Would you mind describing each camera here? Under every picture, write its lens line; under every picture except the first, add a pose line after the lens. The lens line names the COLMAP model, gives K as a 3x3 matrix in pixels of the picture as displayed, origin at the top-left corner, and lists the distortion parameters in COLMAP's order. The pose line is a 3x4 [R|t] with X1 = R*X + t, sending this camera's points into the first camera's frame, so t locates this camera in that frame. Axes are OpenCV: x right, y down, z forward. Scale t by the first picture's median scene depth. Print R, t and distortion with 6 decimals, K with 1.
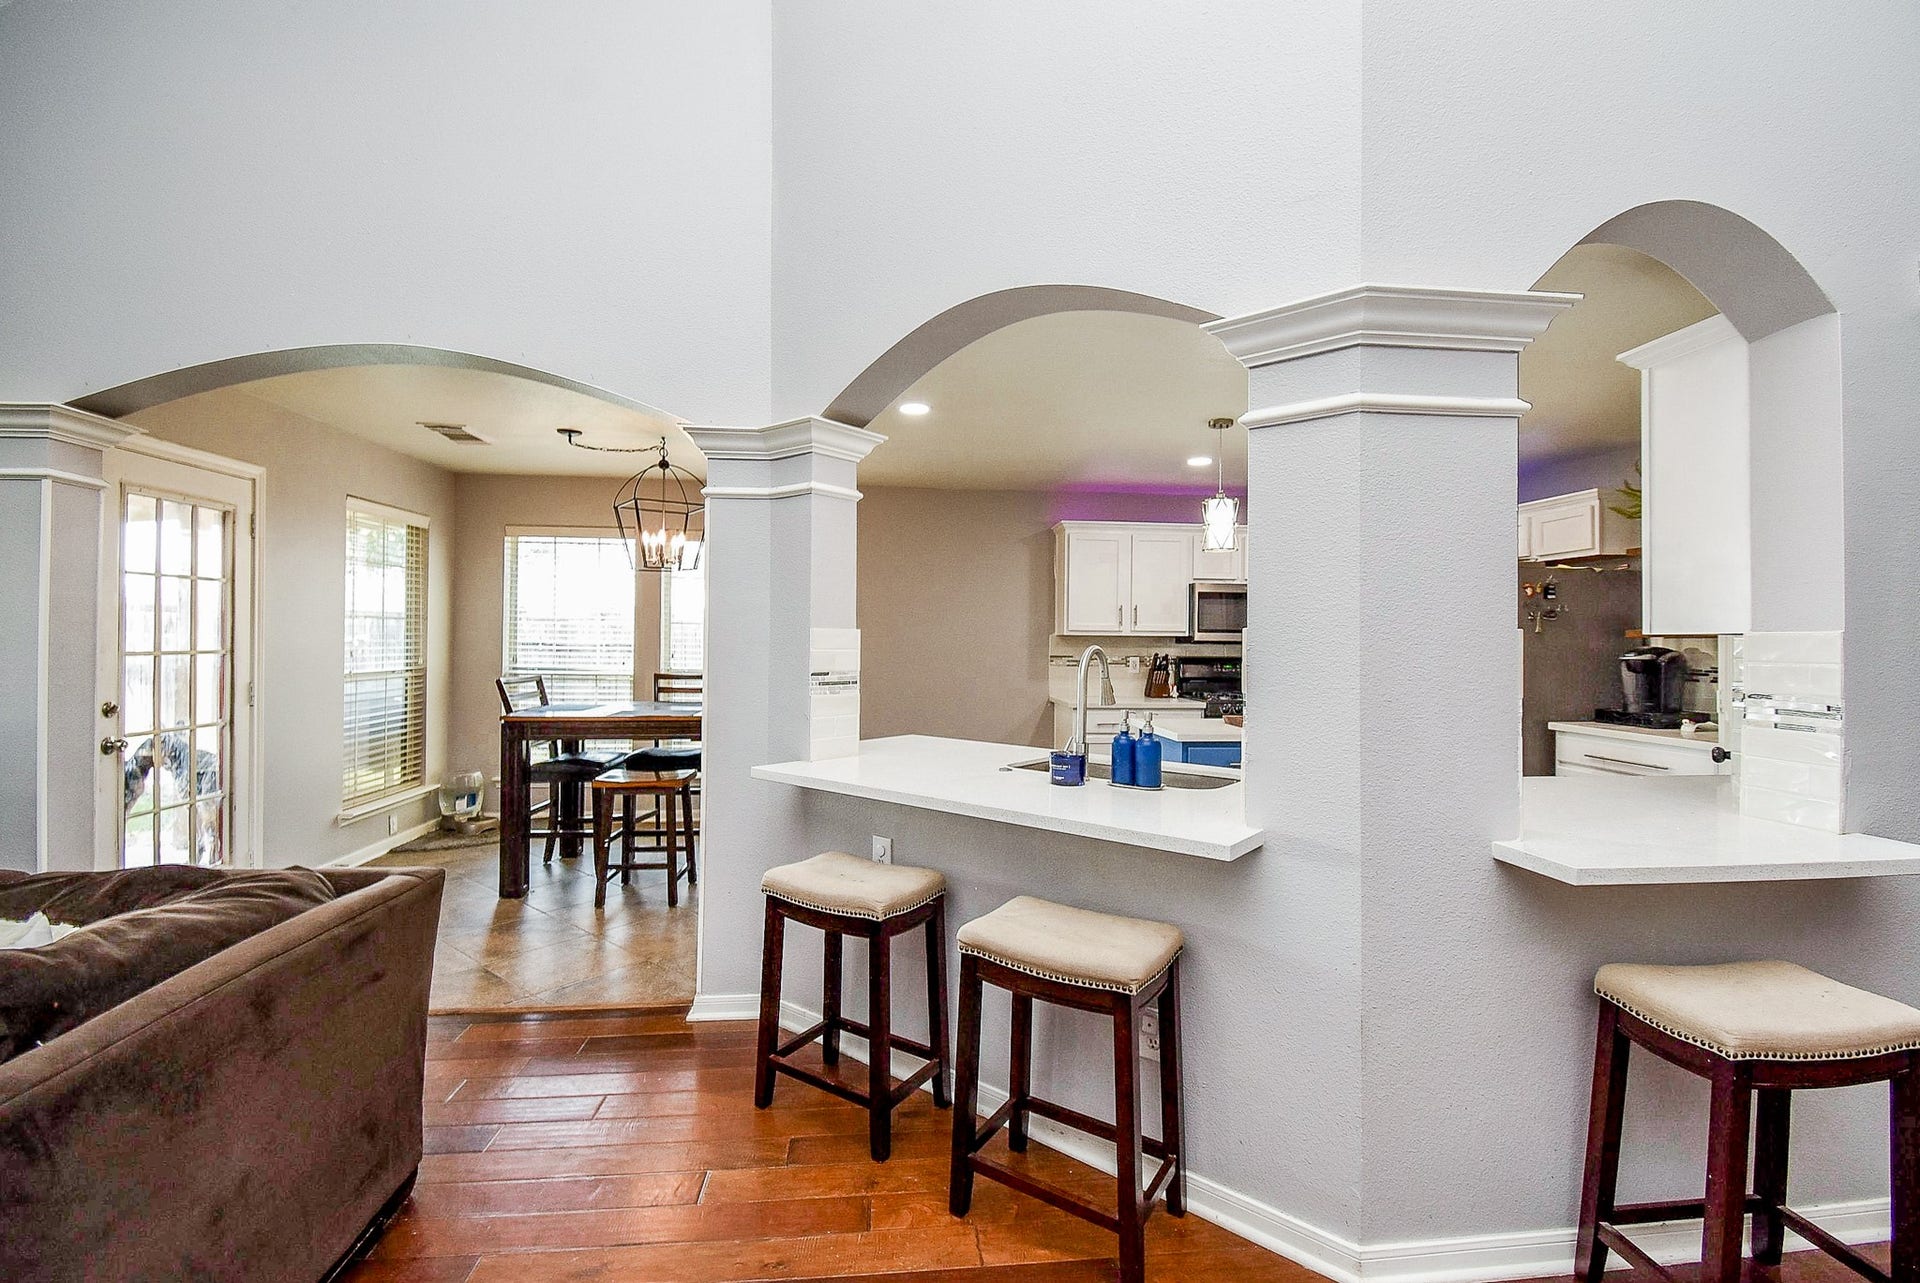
lens RADIAL K [[882.1, 0, 962.0], [0, 882.1, 638.6], [0, 0, 1]] dist [0.002743, -0.003170]
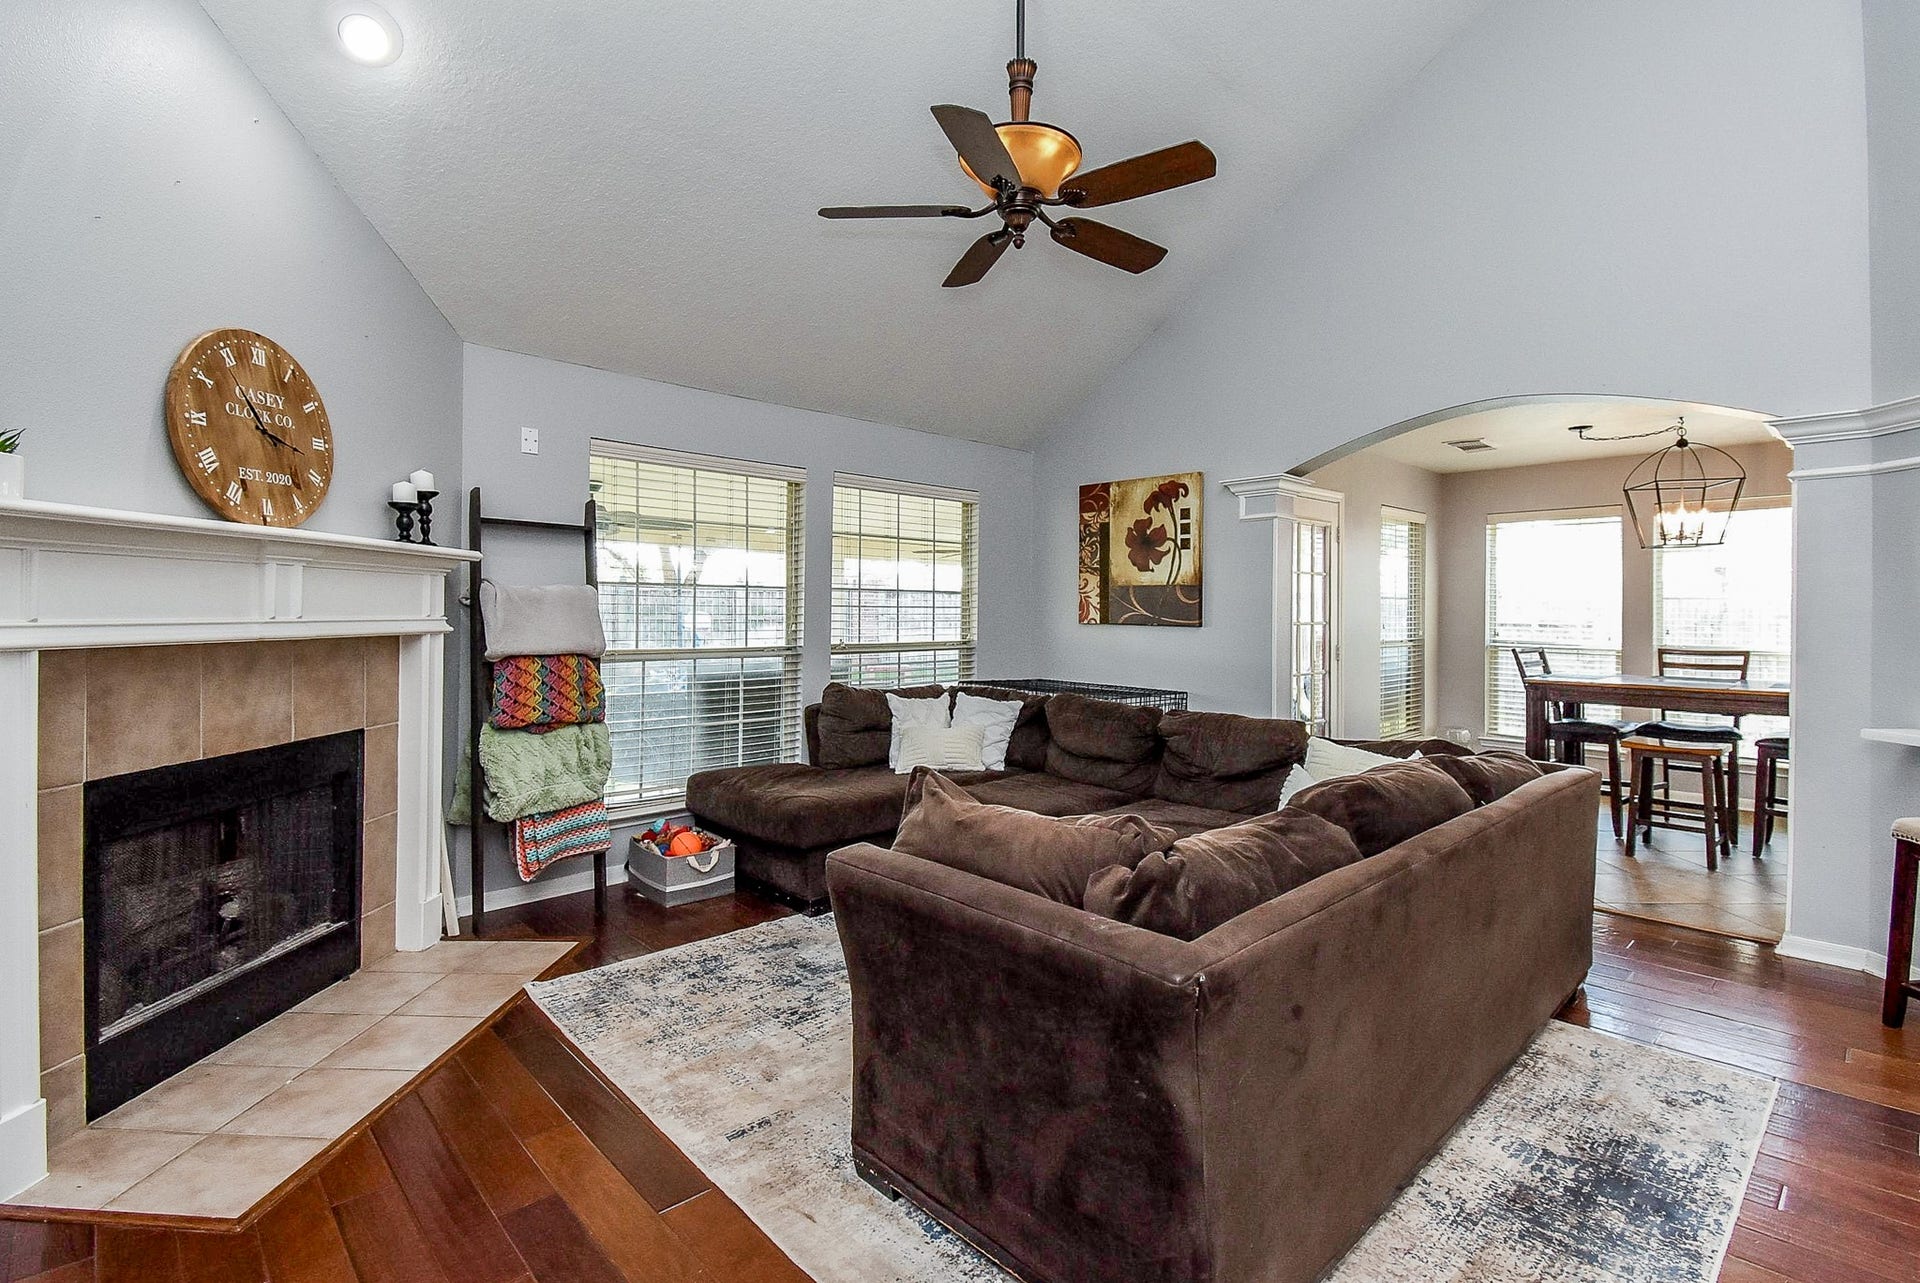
lens RADIAL K [[882.1, 0, 958.7], [0, 882.1, 614.6], [0, 0, 1]] dist [0.002743, -0.003170]
pose [[0.620077, -0.005448, -0.784522, -0.055667], [0.003533, 0.999985, -0.004152, 0.002482], [0.784533, -0.000197, 0.620087, -0.283852]]
